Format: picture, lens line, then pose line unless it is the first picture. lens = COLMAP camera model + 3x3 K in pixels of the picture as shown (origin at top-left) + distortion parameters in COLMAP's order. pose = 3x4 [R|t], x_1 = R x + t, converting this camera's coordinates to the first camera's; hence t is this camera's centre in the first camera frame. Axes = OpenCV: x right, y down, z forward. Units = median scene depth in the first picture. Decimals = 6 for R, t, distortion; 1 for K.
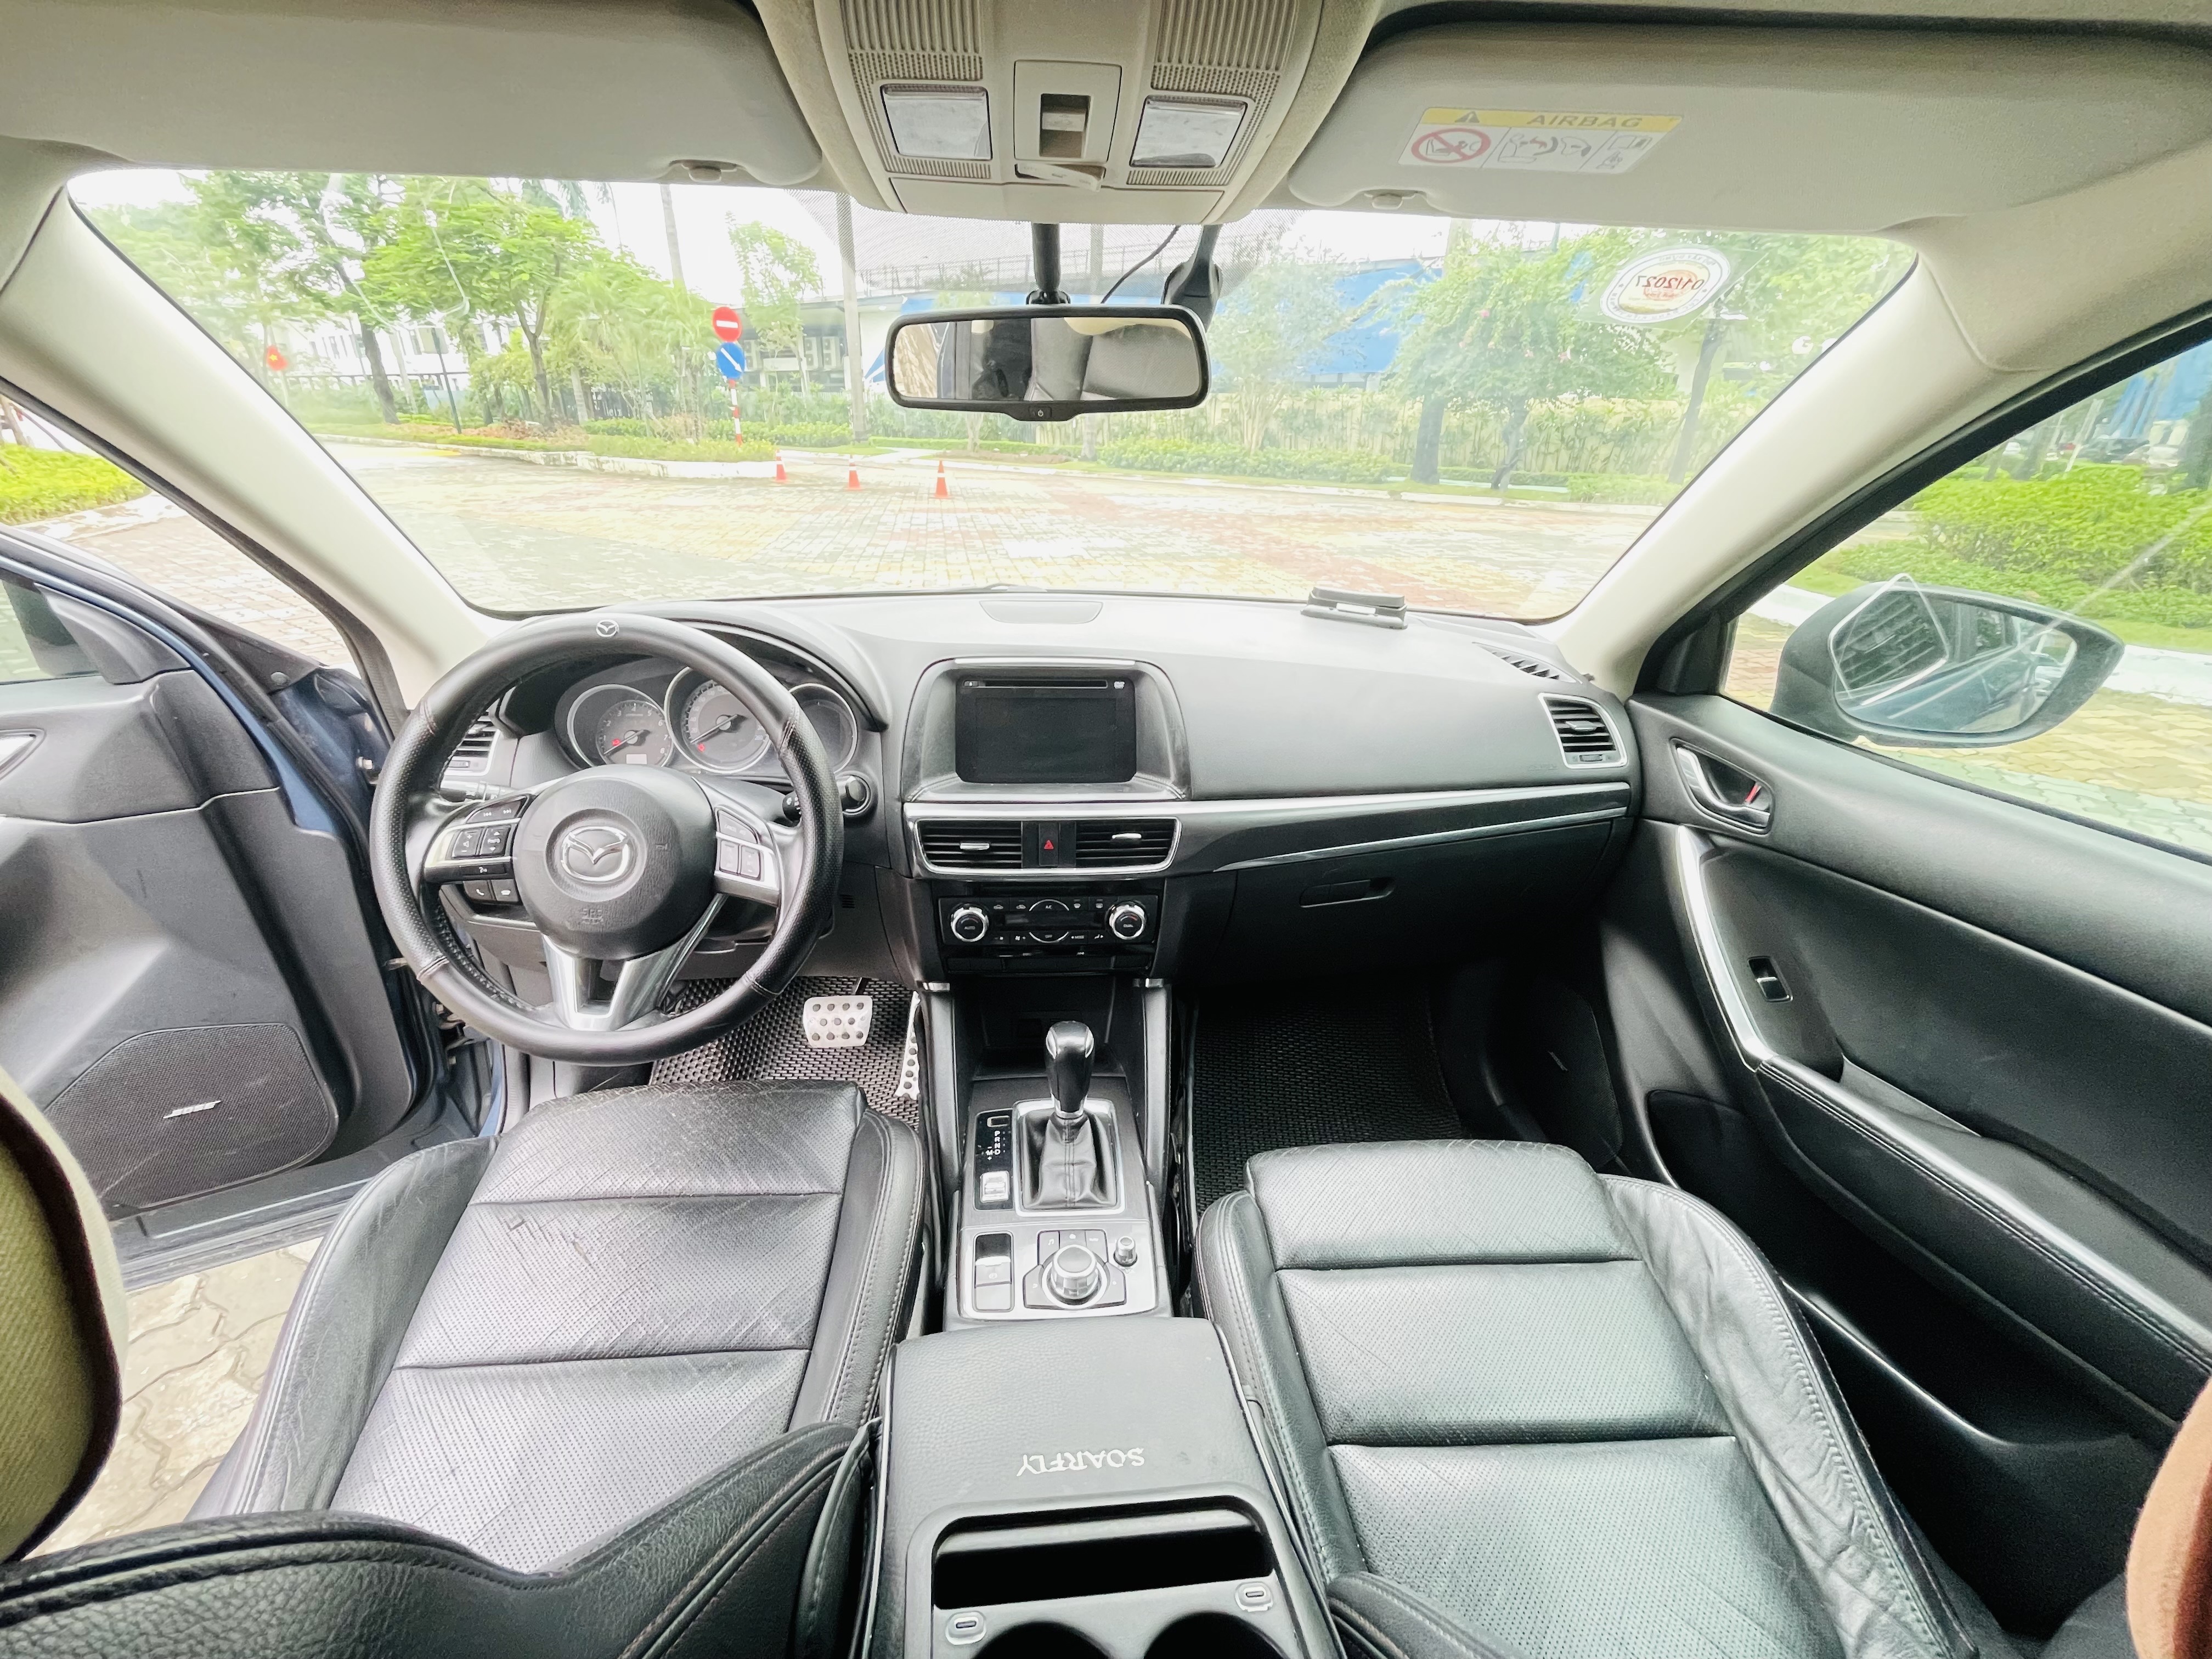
lens RADIAL K [[873.5, 0, 1106.0], [0, 873.5, 829.5], [0, 0, 1]] dist [0.000042, 0.000113]
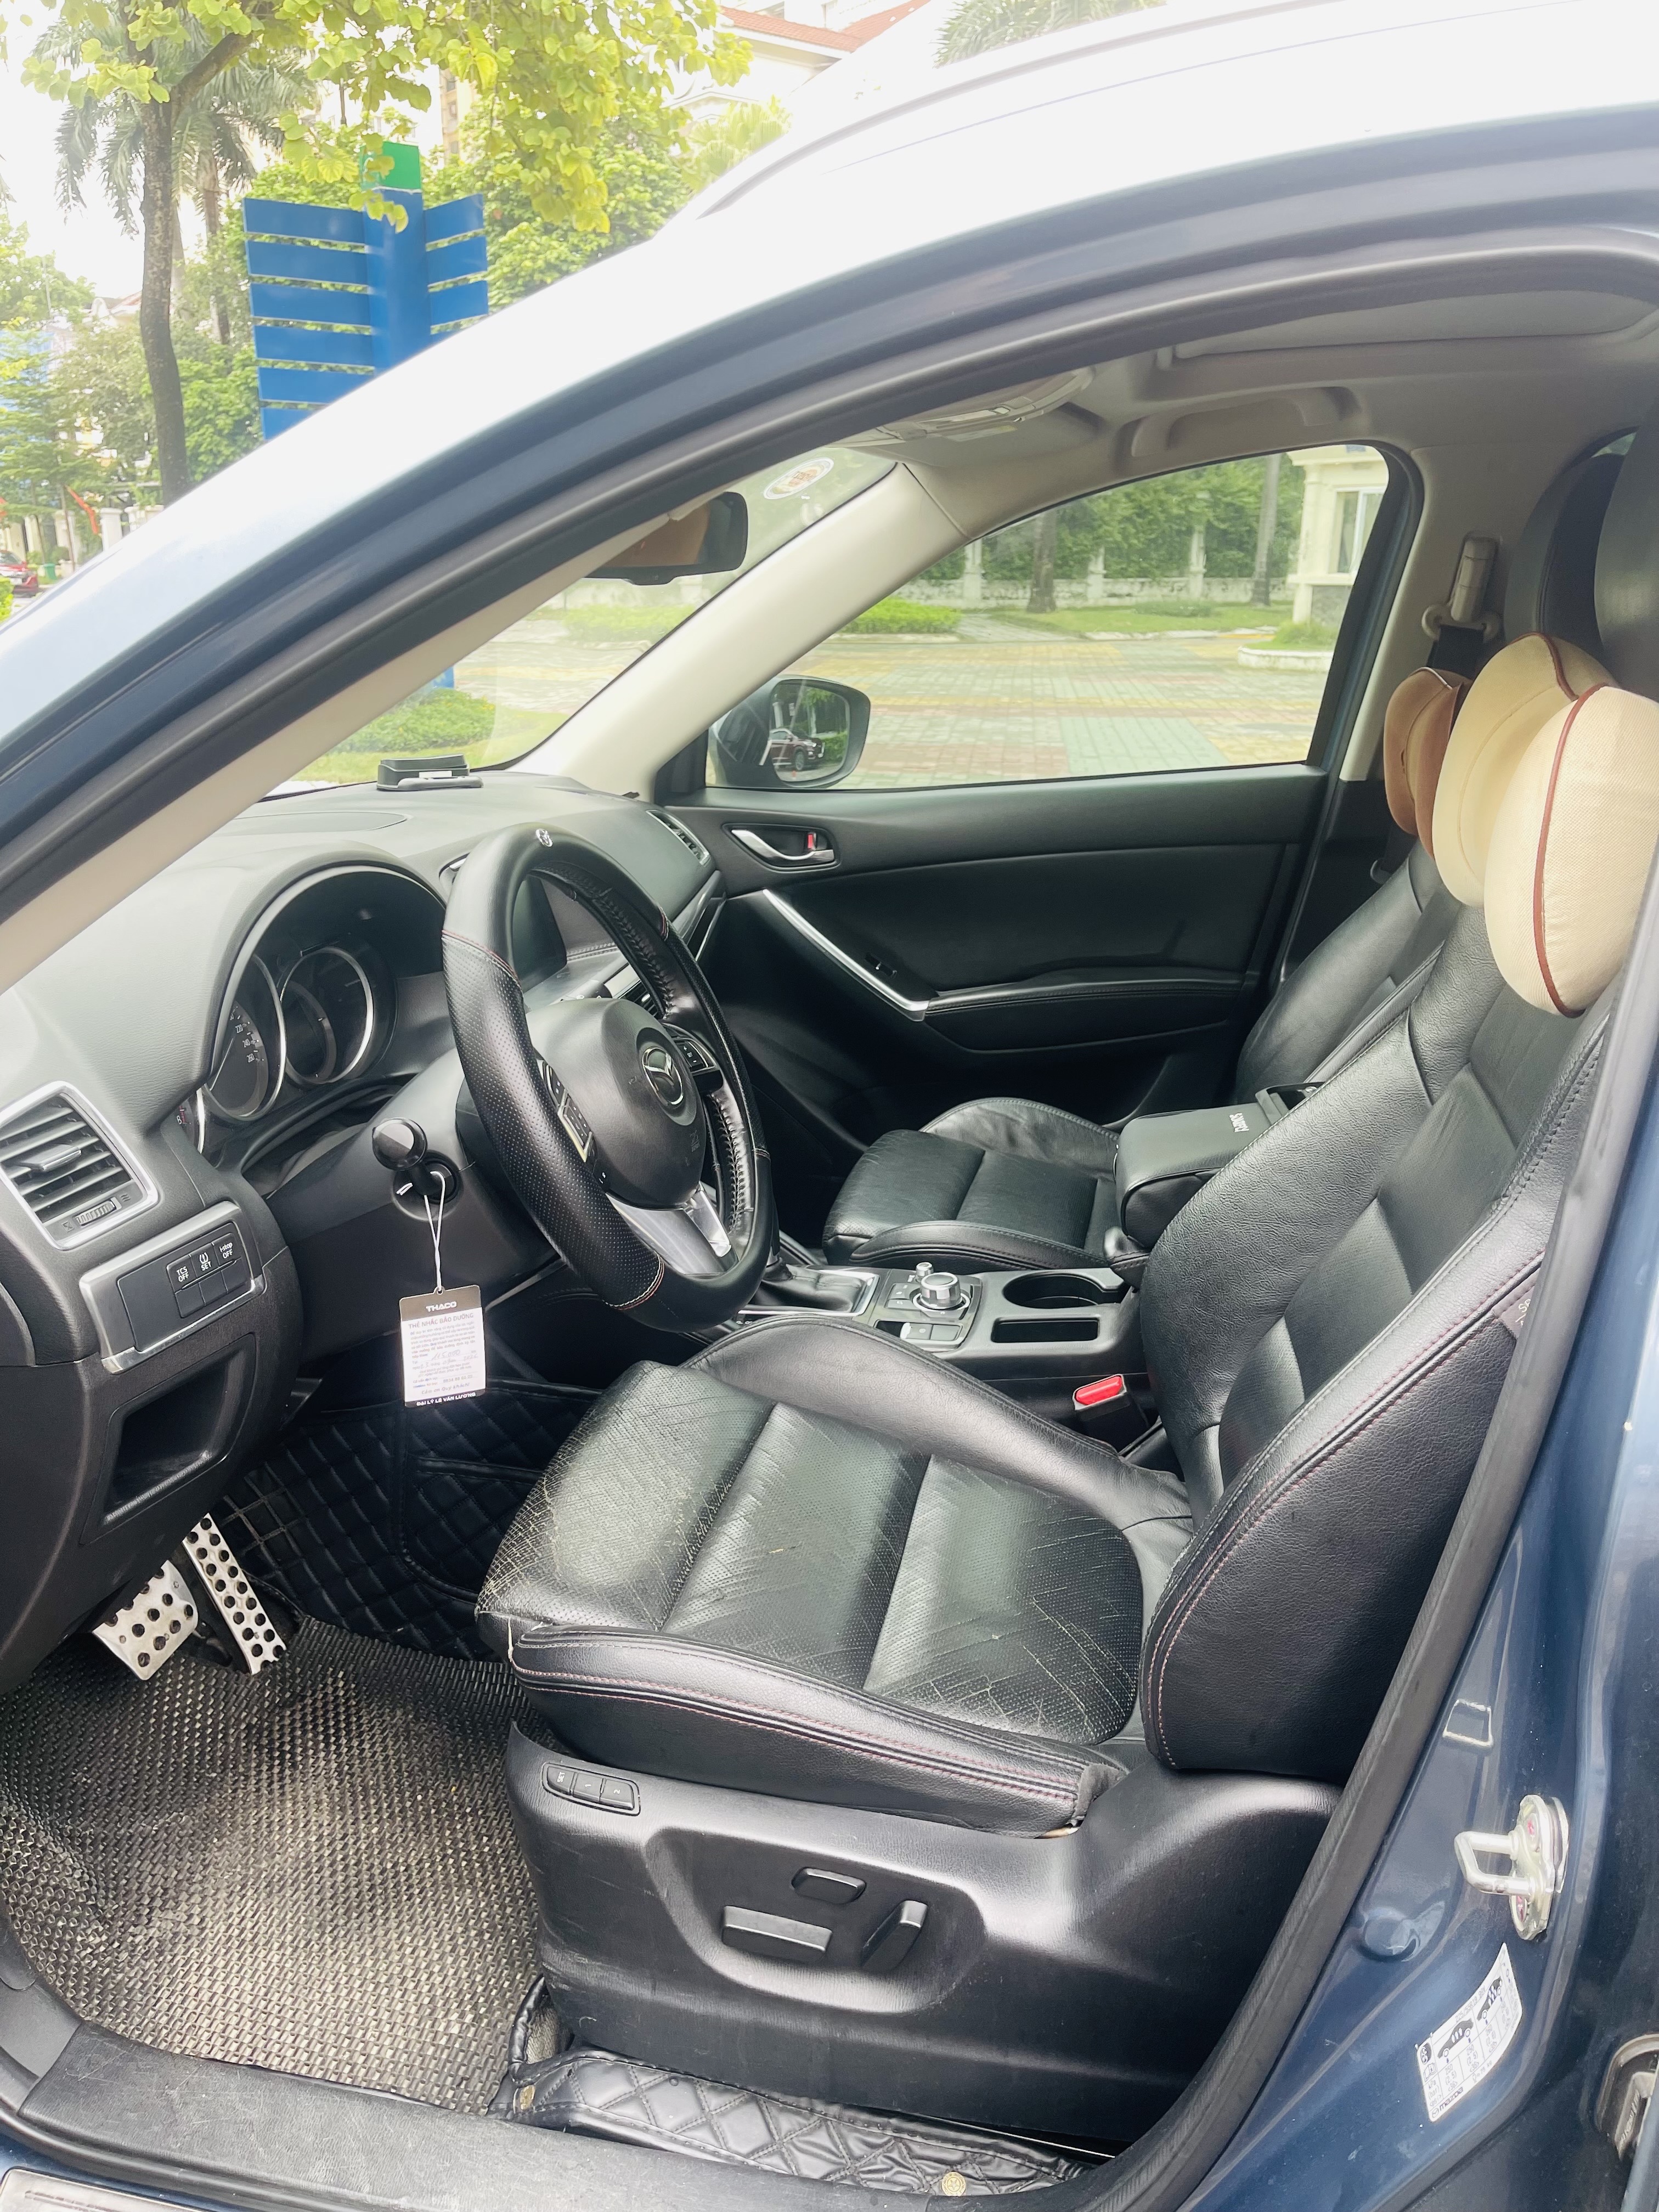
lens RADIAL K [[1659.7, 0, 797.4], [0, 1659.7, 1104.6], [0, 0, 1]] dist [0.050752, -0.066528]
pose [[0.299409, -0.321769, 0.898231, -1.040896], [0.413384, 0.892219, 0.181821, -0.096330], [-0.859923, 0.316875, 0.400153, 0.108977]]
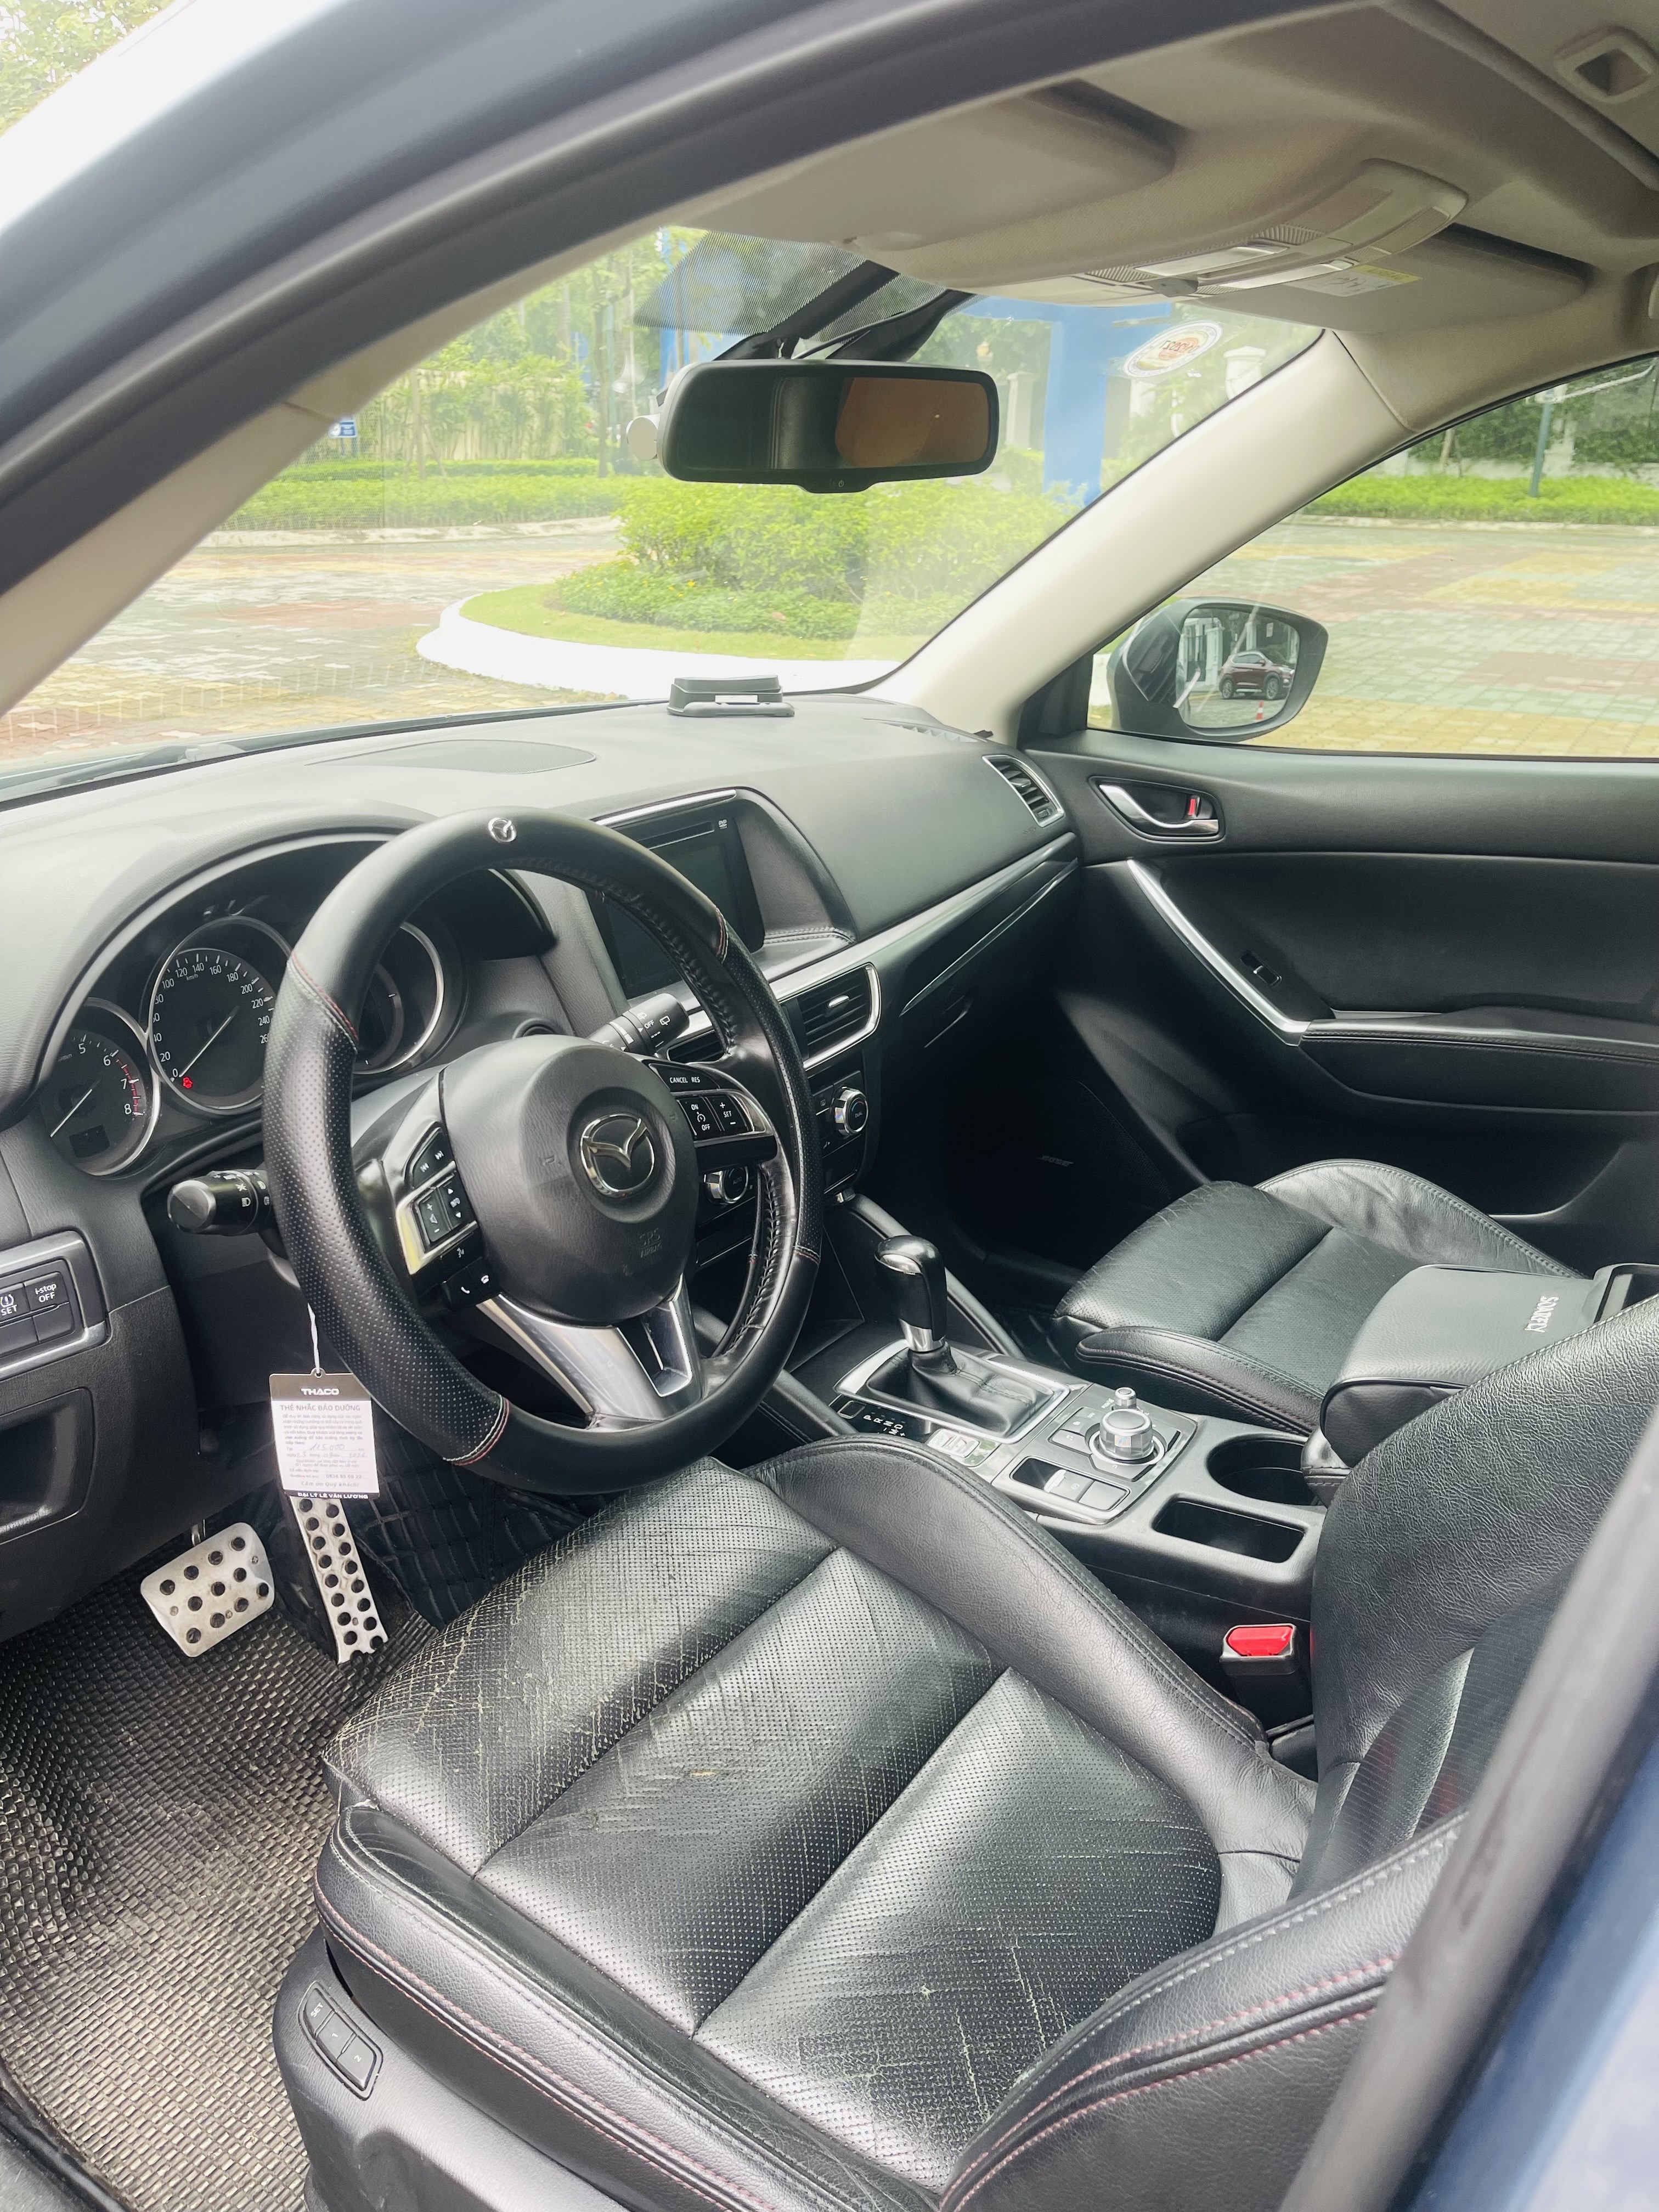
lens RADIAL K [[1659.7, 0, 797.4], [0, 1659.7, 1104.6], [0, 0, 1]] dist [0.050752, -0.066528]
pose [[0.640991, -0.304248, 0.704673, -0.706116], [0.328444, 0.938506, 0.106444, -0.048276], [-0.693725, 0.163216, 0.701503, -0.005567]]
